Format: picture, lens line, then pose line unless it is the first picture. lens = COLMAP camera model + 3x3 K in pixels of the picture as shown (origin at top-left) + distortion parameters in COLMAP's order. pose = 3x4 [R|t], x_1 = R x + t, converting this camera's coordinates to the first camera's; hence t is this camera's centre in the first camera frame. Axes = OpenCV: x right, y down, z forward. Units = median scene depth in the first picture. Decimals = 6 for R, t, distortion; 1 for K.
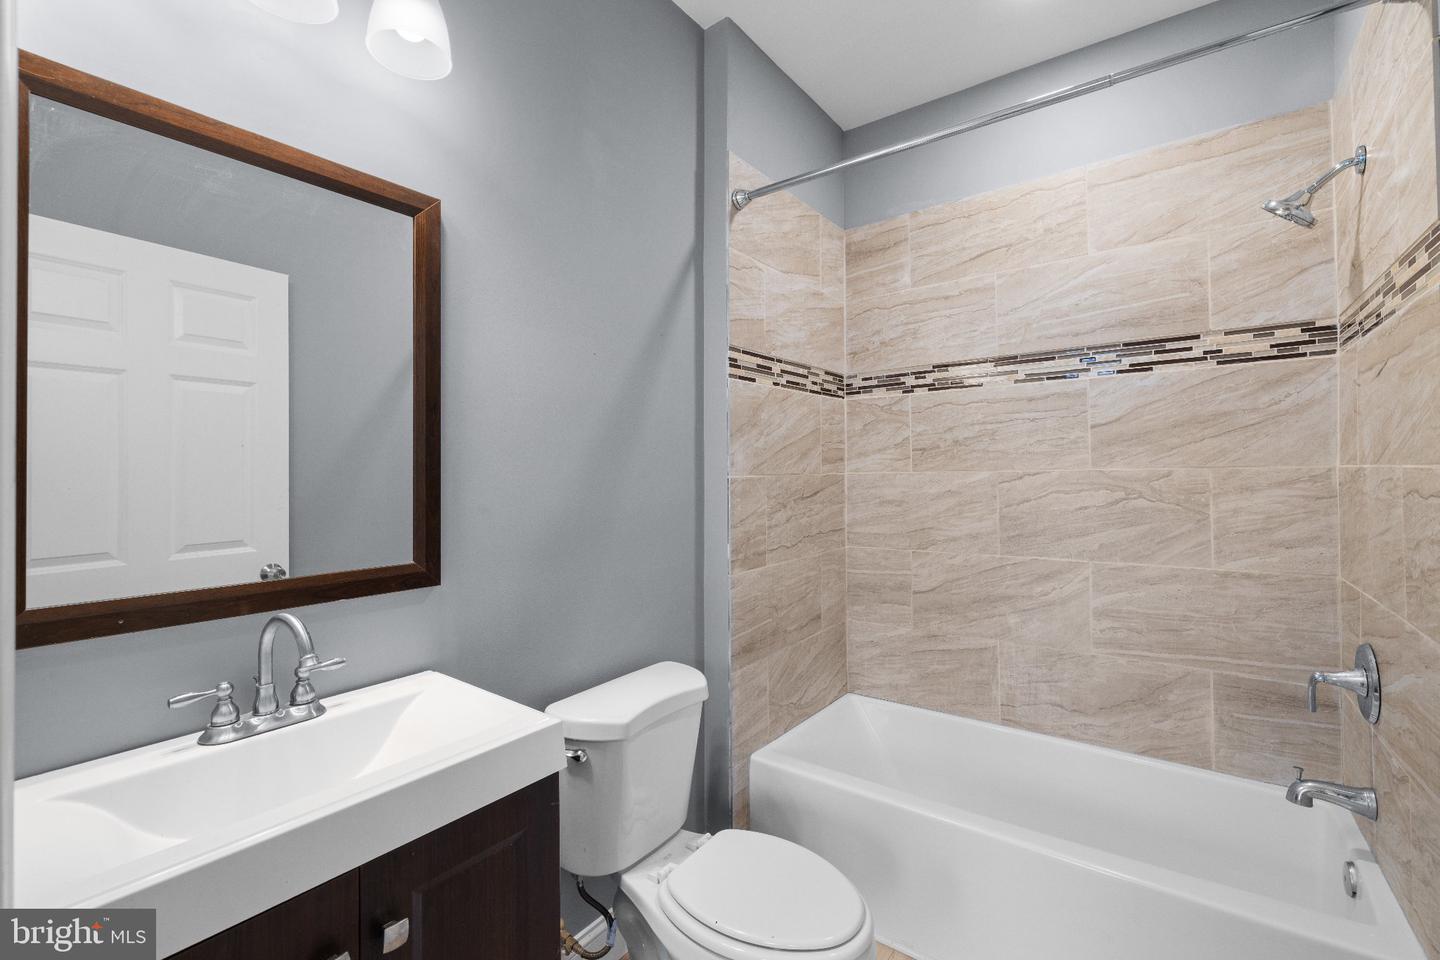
lens RADIAL K [[614.0, 0, 719.4], [0, 614.0, 472.2], [0, 0, 1]] dist [-0.000696, 0.000218]
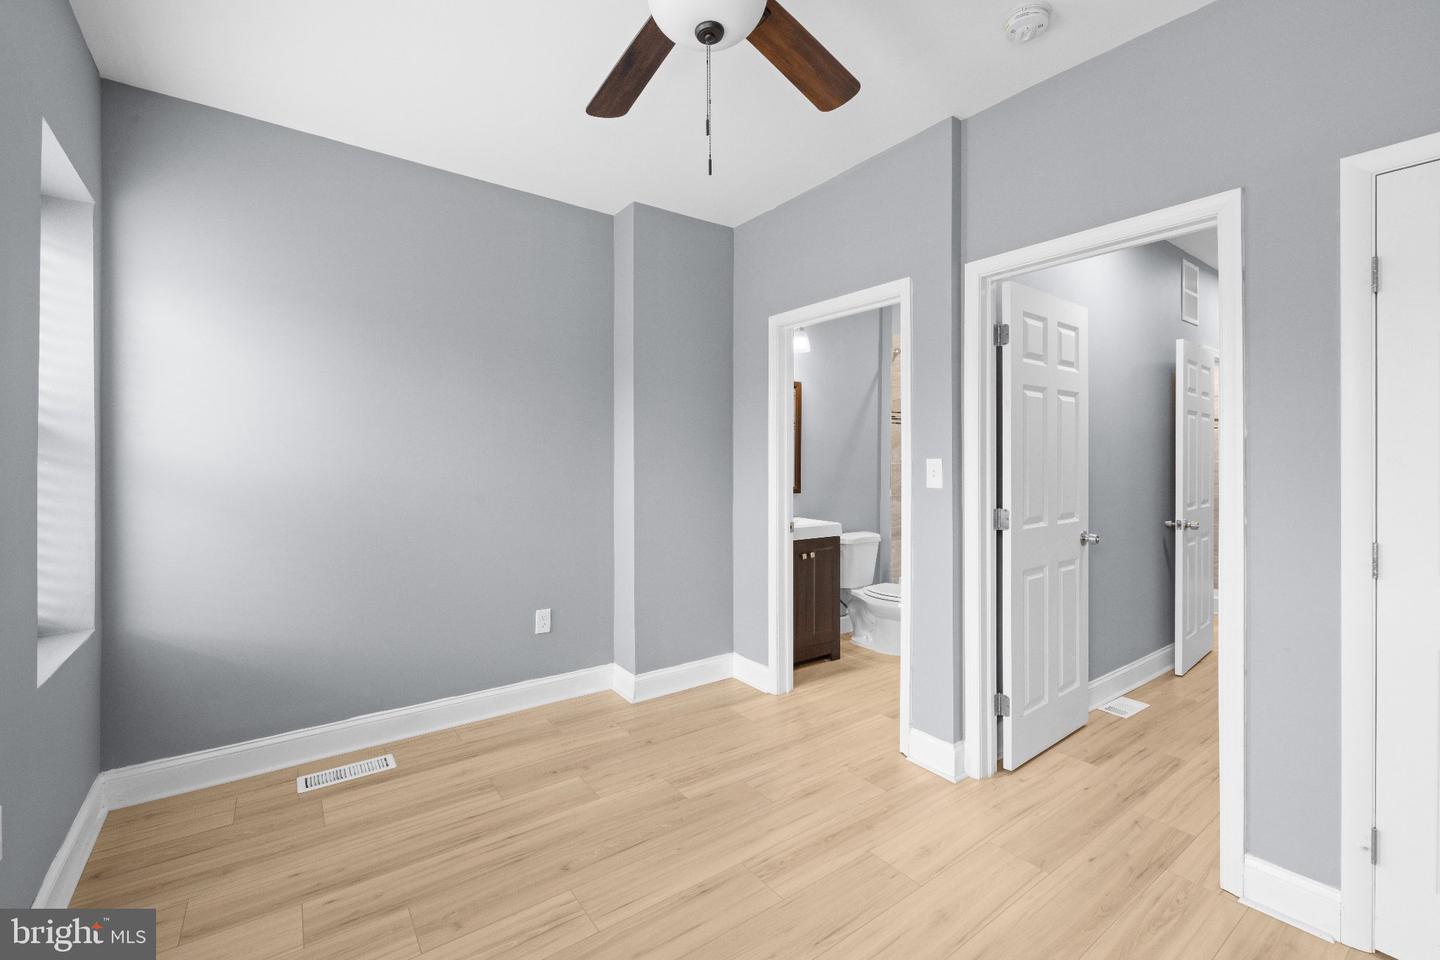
lens RADIAL K [[614.0, 0, 723.3], [0, 614.0, 471.4], [0, 0, 1]] dist [-0.000696, 0.000218]
pose [[0.960153, 0.012709, -0.279185, 0.090717], [-0.007410, 0.999772, 0.020026, -0.011443], [0.279376, -0.017159, 0.960028, -2.486853]]
